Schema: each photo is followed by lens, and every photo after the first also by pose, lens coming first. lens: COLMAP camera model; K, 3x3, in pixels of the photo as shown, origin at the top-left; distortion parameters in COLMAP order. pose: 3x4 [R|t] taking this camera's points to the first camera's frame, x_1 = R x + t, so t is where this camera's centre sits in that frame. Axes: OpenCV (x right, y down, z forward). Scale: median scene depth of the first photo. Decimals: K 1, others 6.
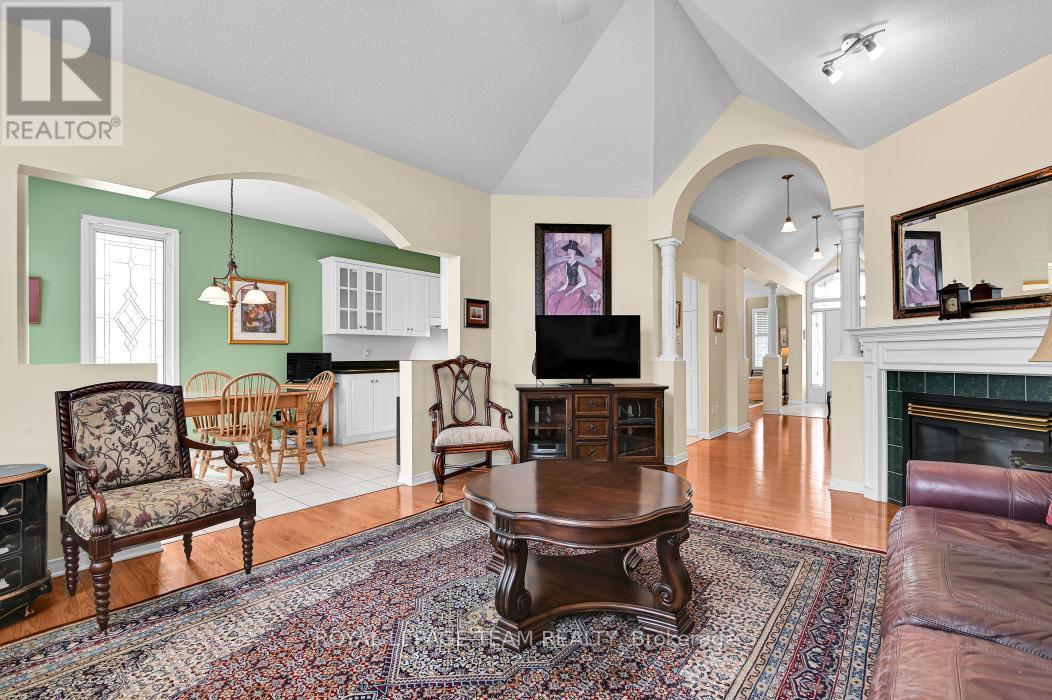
lens RADIAL K [[488.9, 0, 530.9], [0, 488.9, 354.5], [0, 0, 1]] dist [-0.012793, -0.000299]
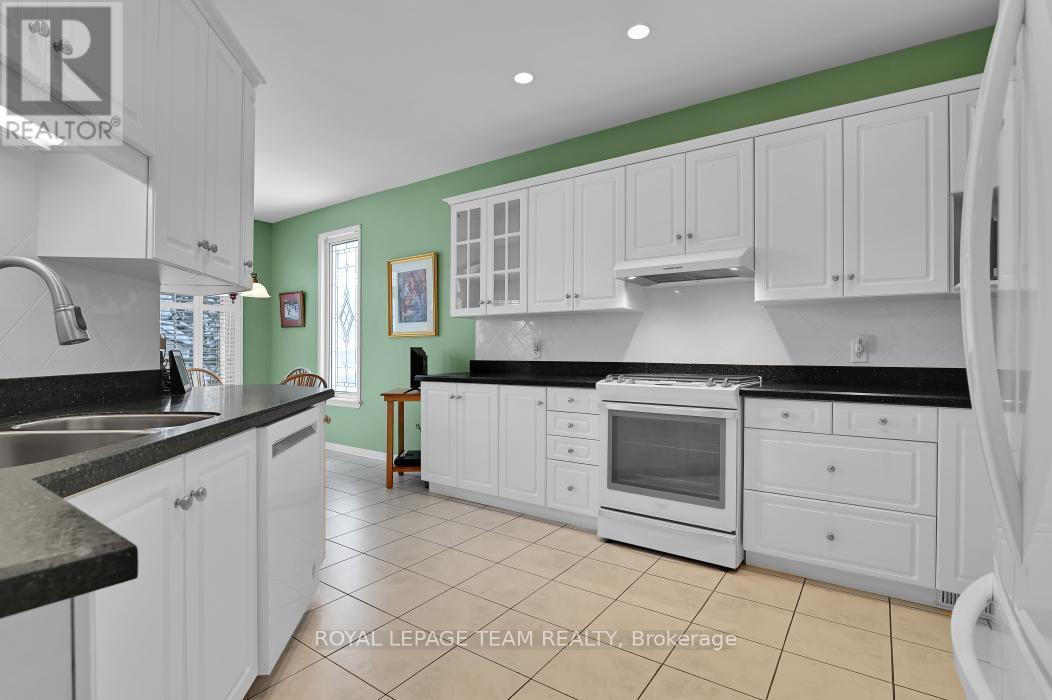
lens RADIAL K [[488.9, 0, 530.9], [0, 488.9, 354.5], [0, 0, 1]] dist [-0.012793, -0.000299]
pose [[0.072656, 0.006503, -0.997336, 0.264530], [-0.005013, 0.999968, 0.006155, 0.002083], [0.997344, 0.004552, 0.072686, 1.123699]]
